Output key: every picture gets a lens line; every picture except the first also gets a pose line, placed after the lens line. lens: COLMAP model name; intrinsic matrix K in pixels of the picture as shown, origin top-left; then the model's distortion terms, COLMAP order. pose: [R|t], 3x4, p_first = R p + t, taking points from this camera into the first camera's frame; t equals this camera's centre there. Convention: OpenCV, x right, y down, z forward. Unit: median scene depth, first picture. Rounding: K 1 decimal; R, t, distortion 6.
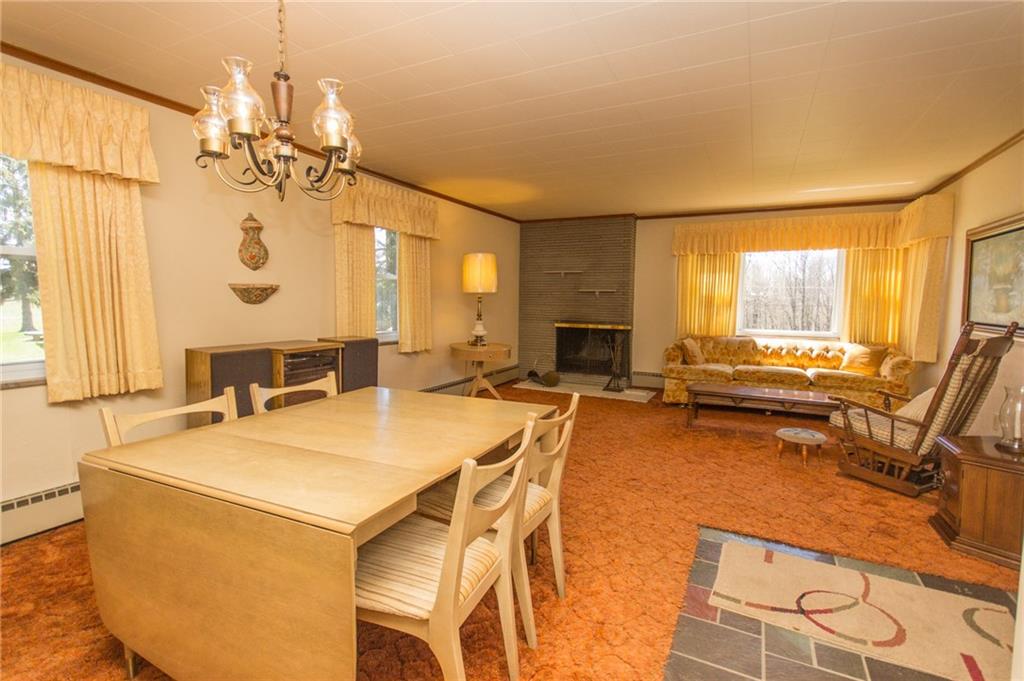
lens RADIAL K [[476.3, 0, 514.5], [0, 476.3, 340.5], [0, 0, 1]] dist [0.008191, -0.000809]
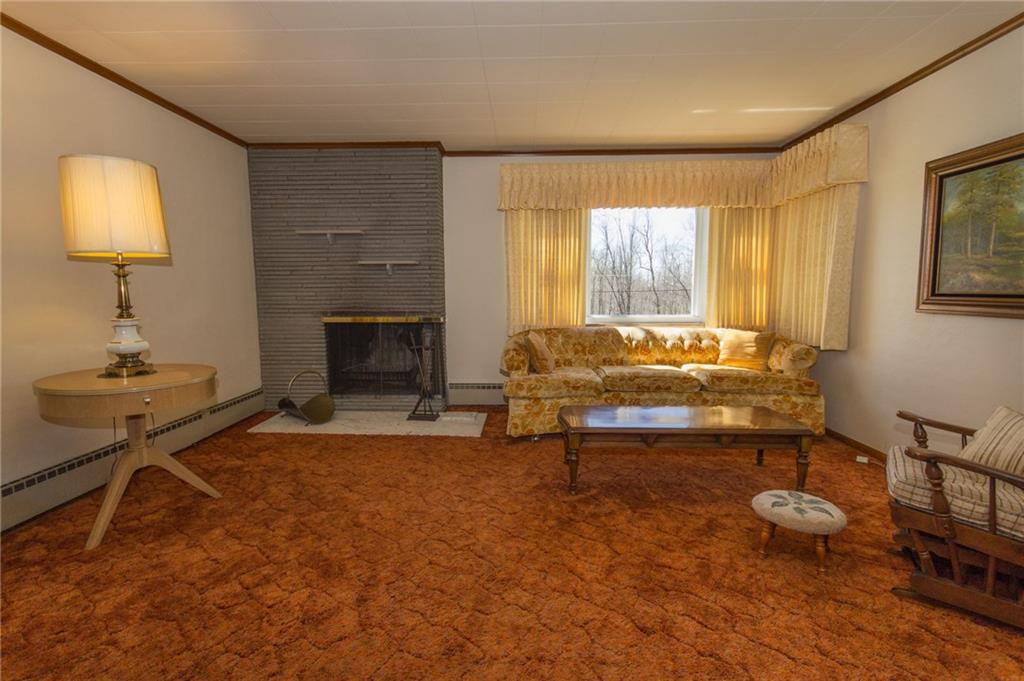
lens RADIAL K [[476.3, 0, 510.3], [0, 476.3, 335.6], [0, 0, 1]] dist [0.008191, -0.000809]
pose [[0.907162, -0.055230, 0.417141, 0.058859], [0.050544, 0.998473, 0.022280, -0.016719], [-0.417735, 0.000872, 0.908569, 0.420192]]
